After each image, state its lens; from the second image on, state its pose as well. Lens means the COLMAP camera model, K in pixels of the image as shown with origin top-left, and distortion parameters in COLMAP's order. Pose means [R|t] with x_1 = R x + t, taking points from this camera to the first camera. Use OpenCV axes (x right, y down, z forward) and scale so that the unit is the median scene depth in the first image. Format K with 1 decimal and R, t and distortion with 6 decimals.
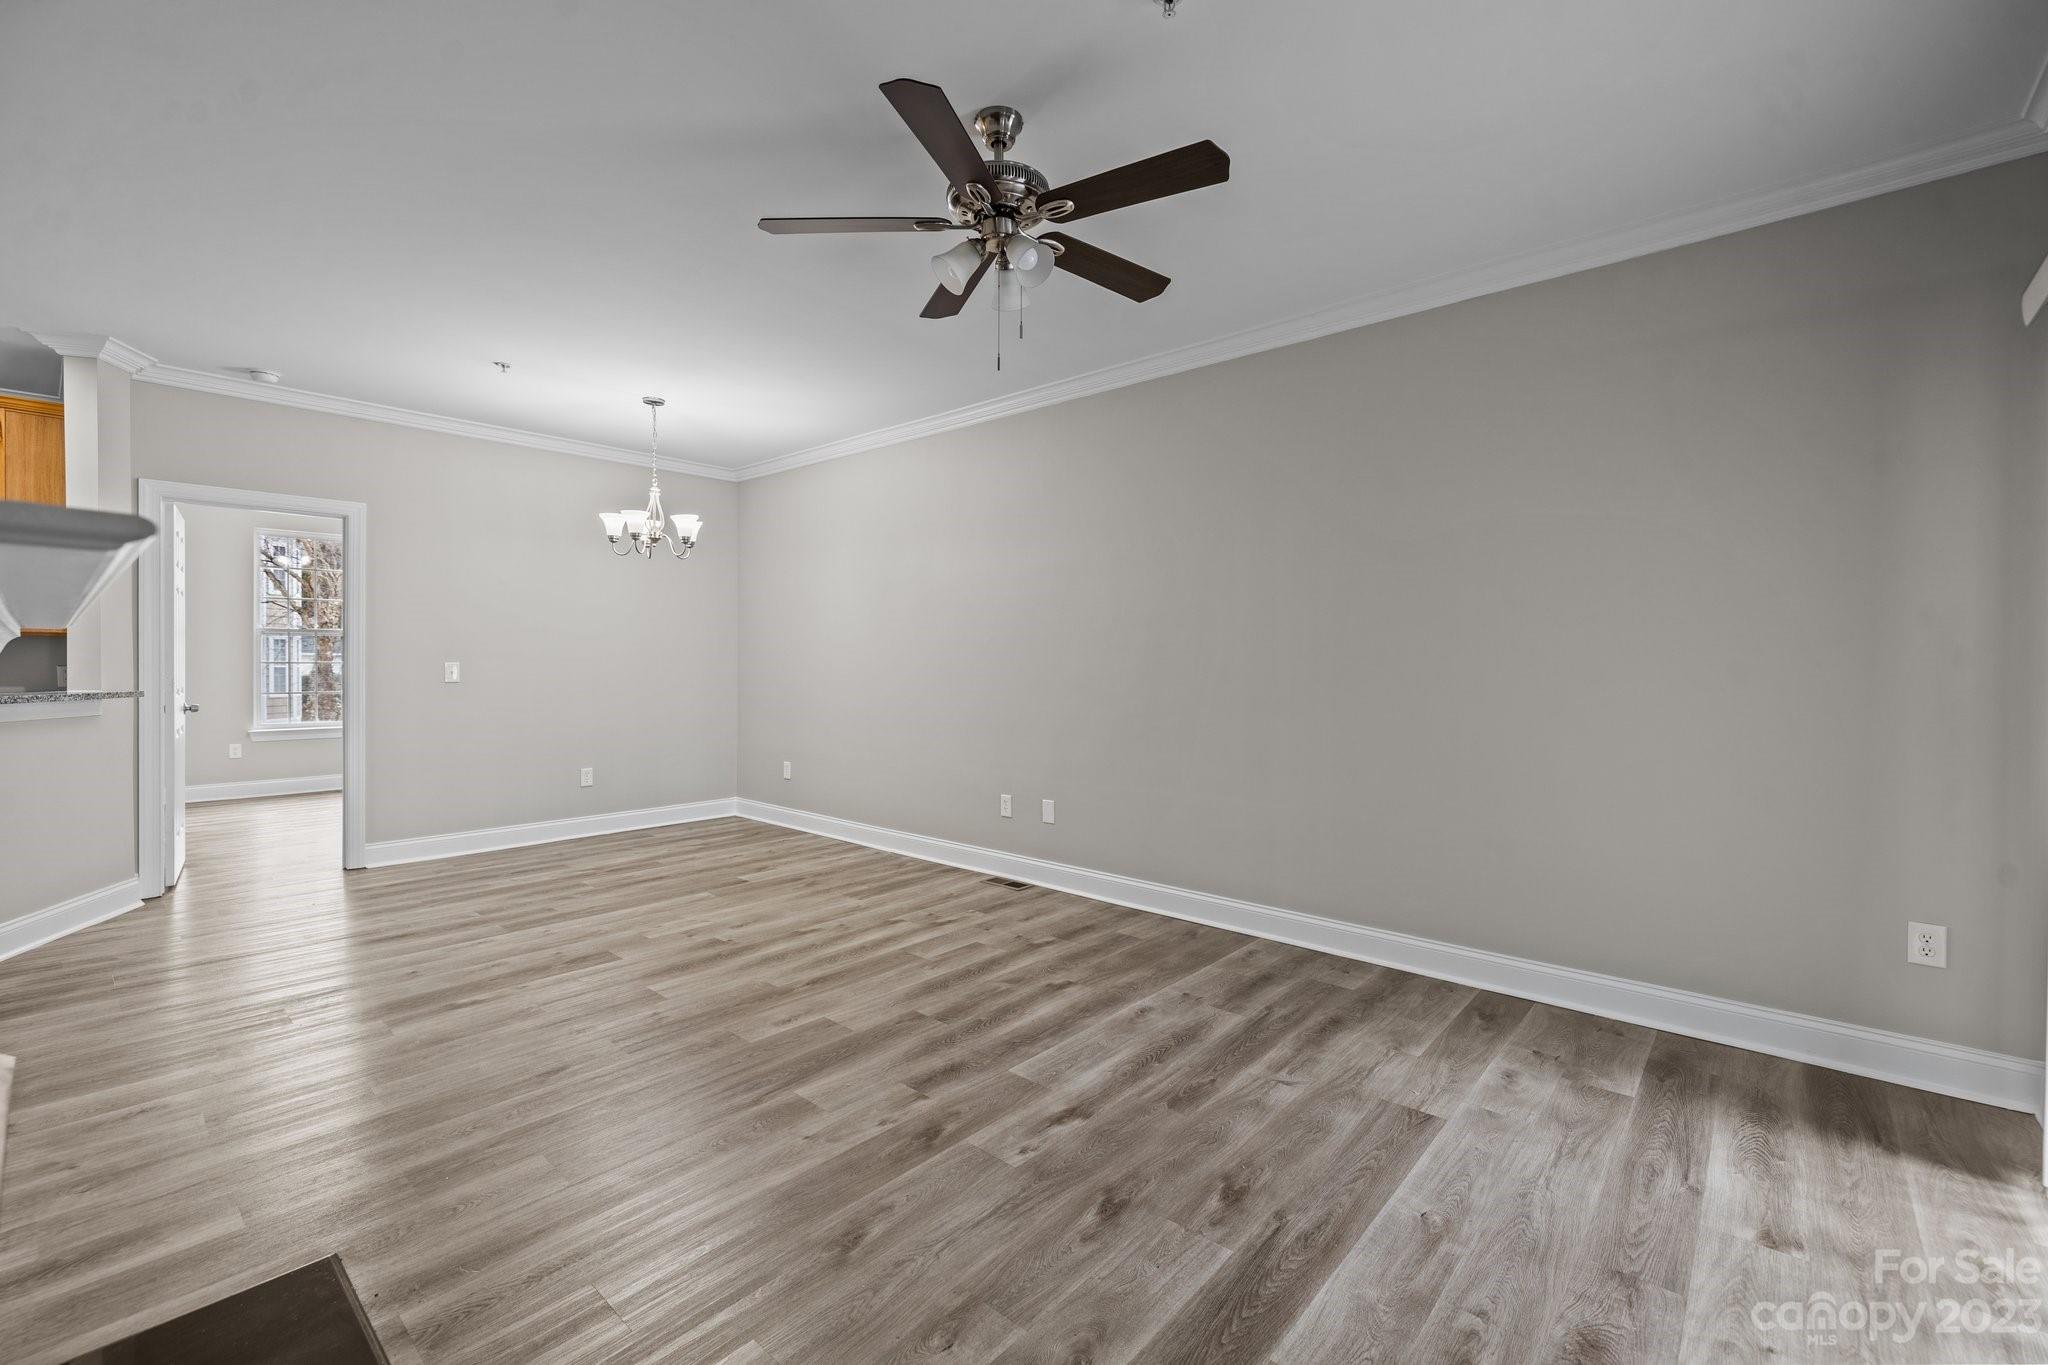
lens RADIAL K [[872.5, 0, 1005.9], [0, 872.5, 657.5], [0, 0, 1]] dist [-0.002368, 0.000854]
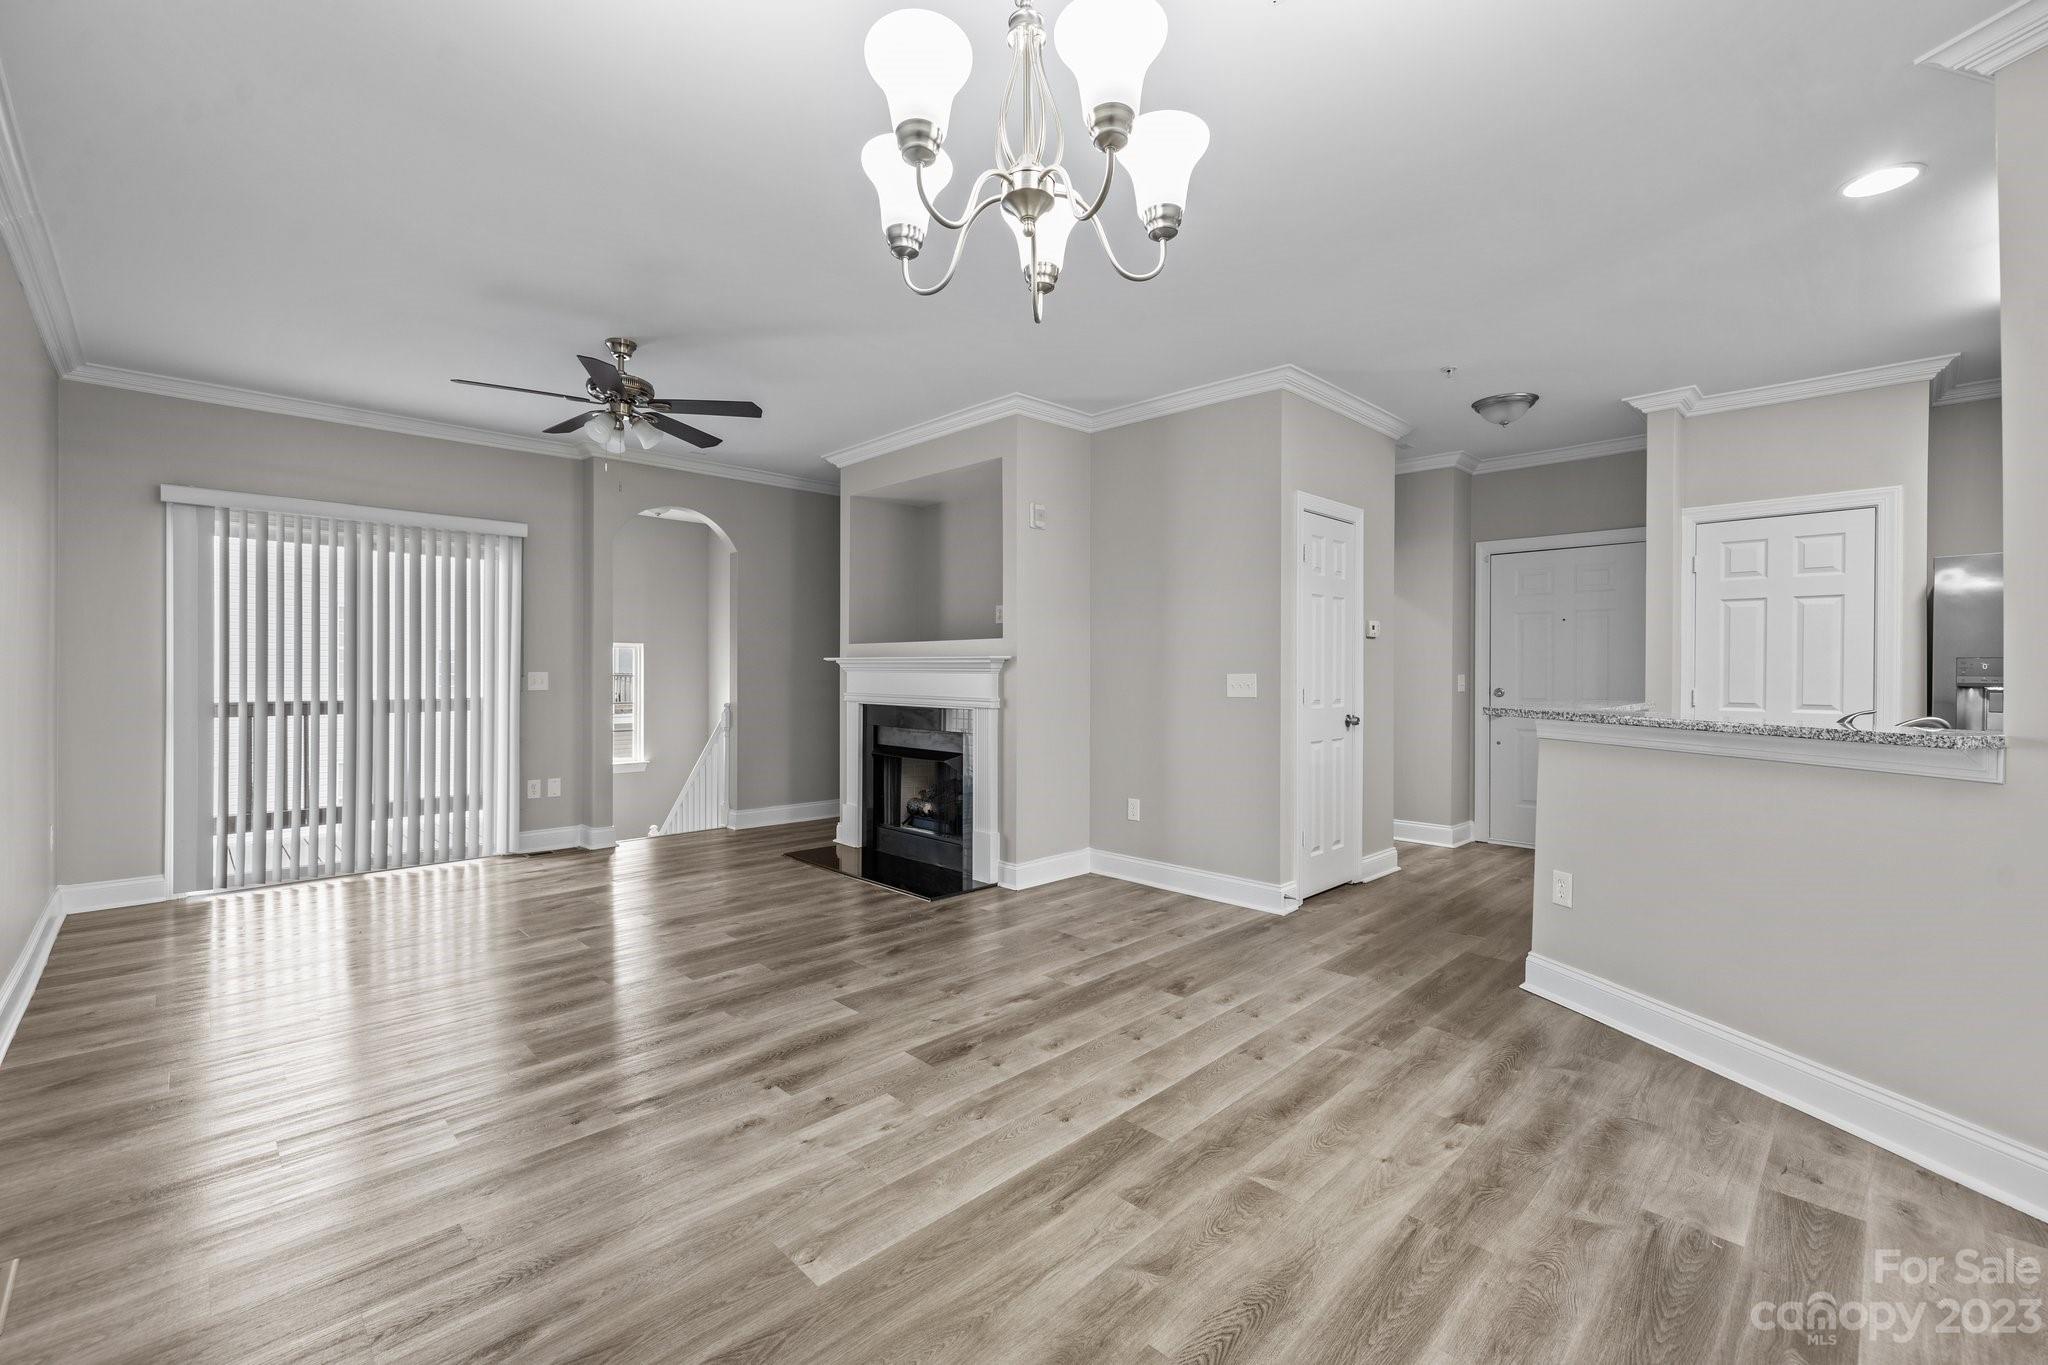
lens RADIAL K [[872.5, 0, 1015.1], [0, 872.5, 649.5], [0, 0, 1]] dist [-0.002368, 0.000854]
pose [[-0.998385, -0.005611, 0.056540, -0.551935], [-0.007281, 0.999542, -0.029379, 0.006750], [-0.056349, -0.029743, -0.997968, 1.699428]]
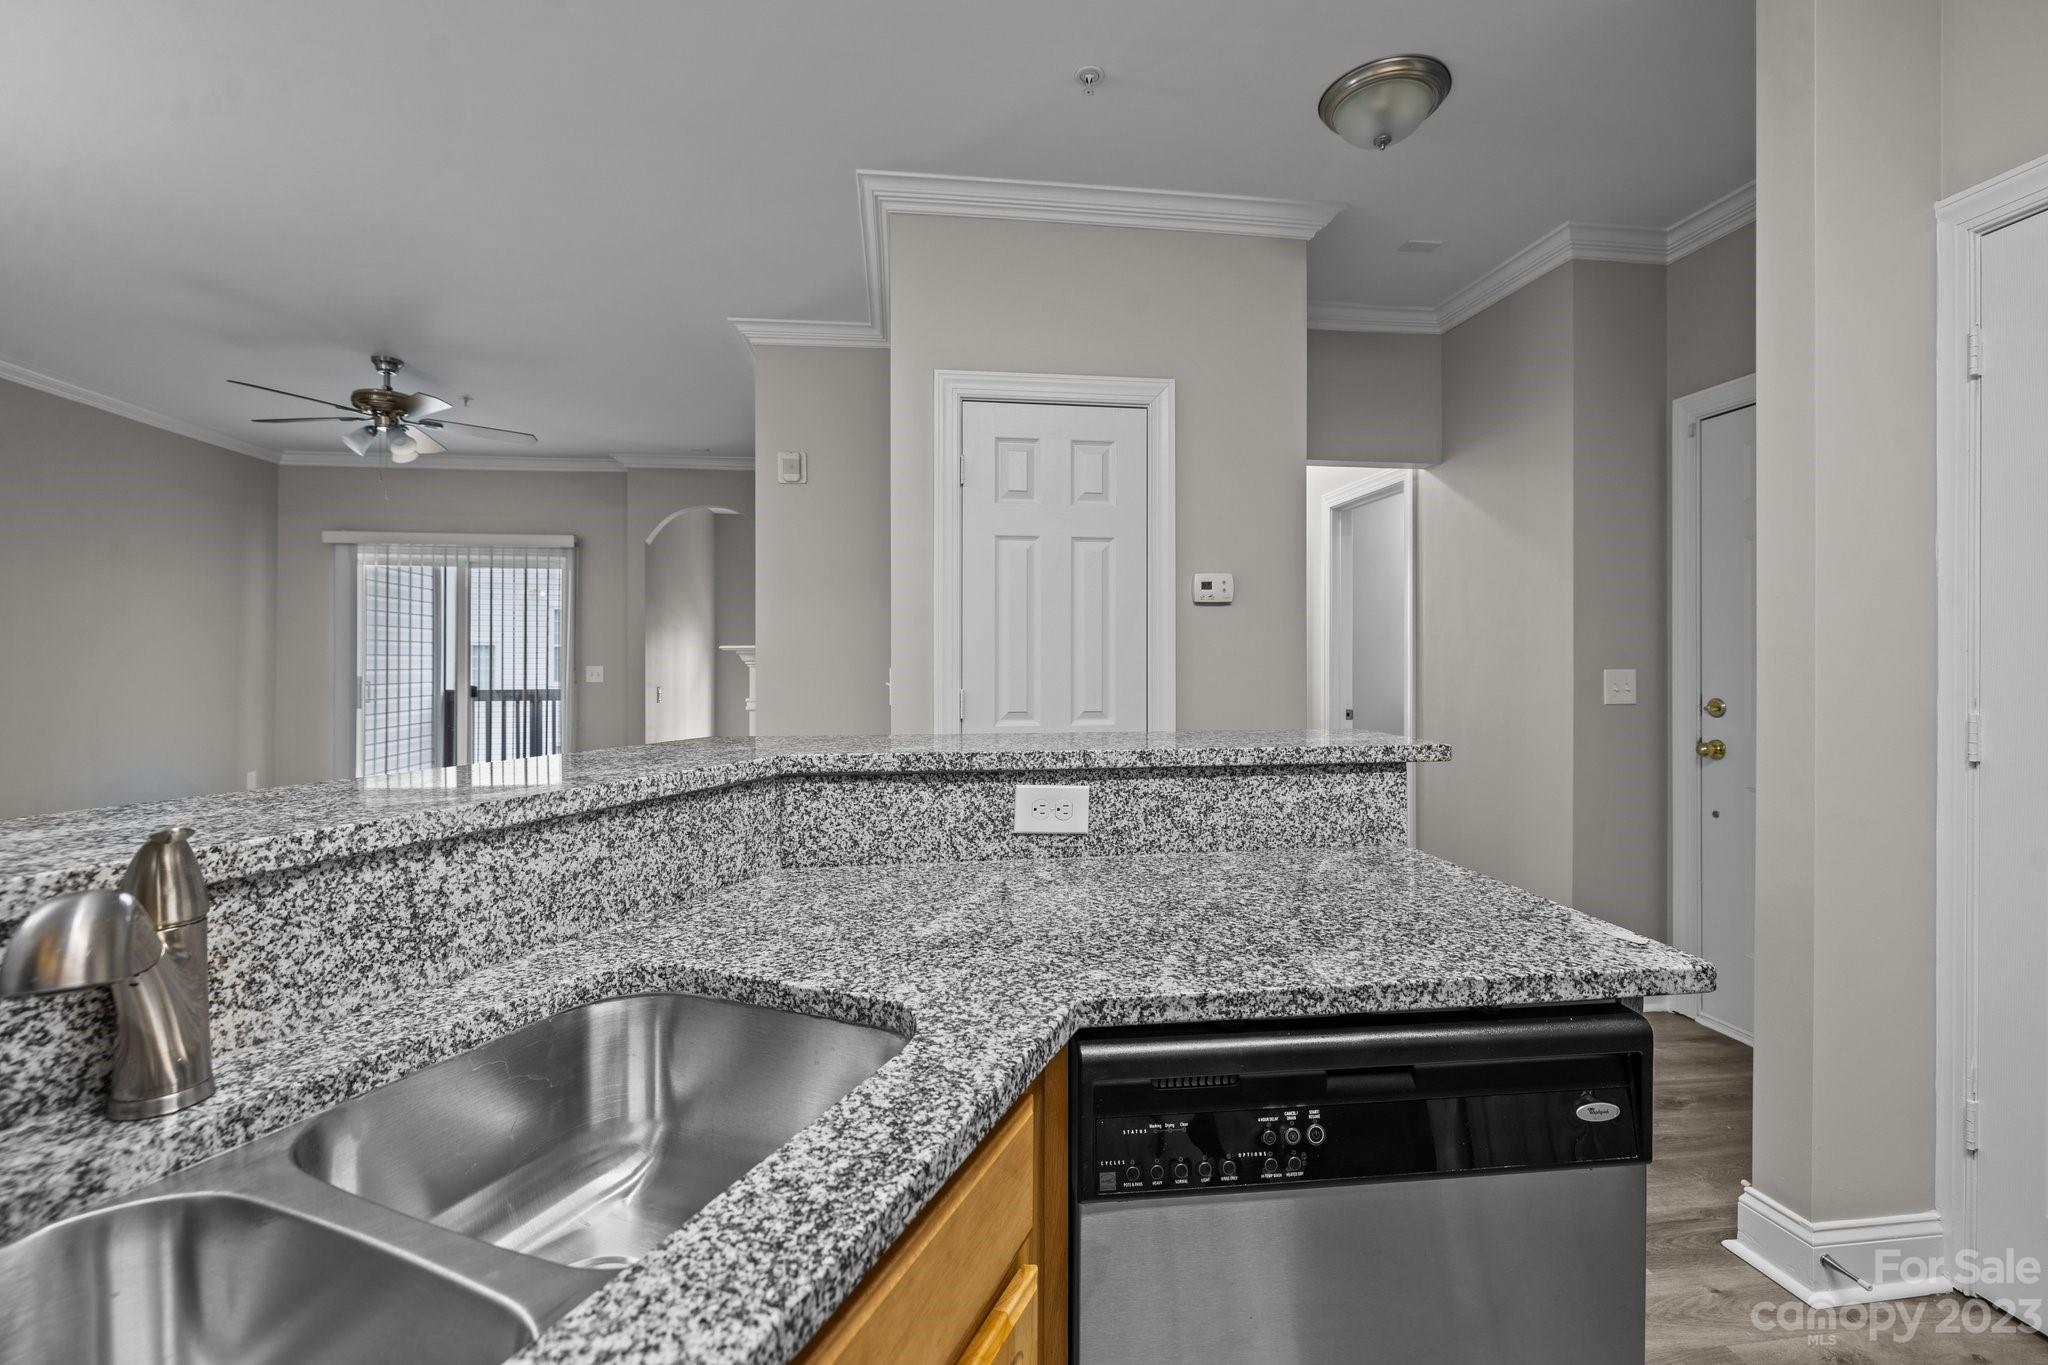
lens RADIAL K [[872.5, 0, 1010.2], [0, 872.5, 663.0], [0, 0, 1]] dist [-0.002368, 0.000854]
pose [[-0.758692, -0.004380, 0.651435, -1.399790], [-0.006566, 0.999978, -0.000923, -0.002257], [-0.651417, -0.004978, -0.758704, 0.993162]]
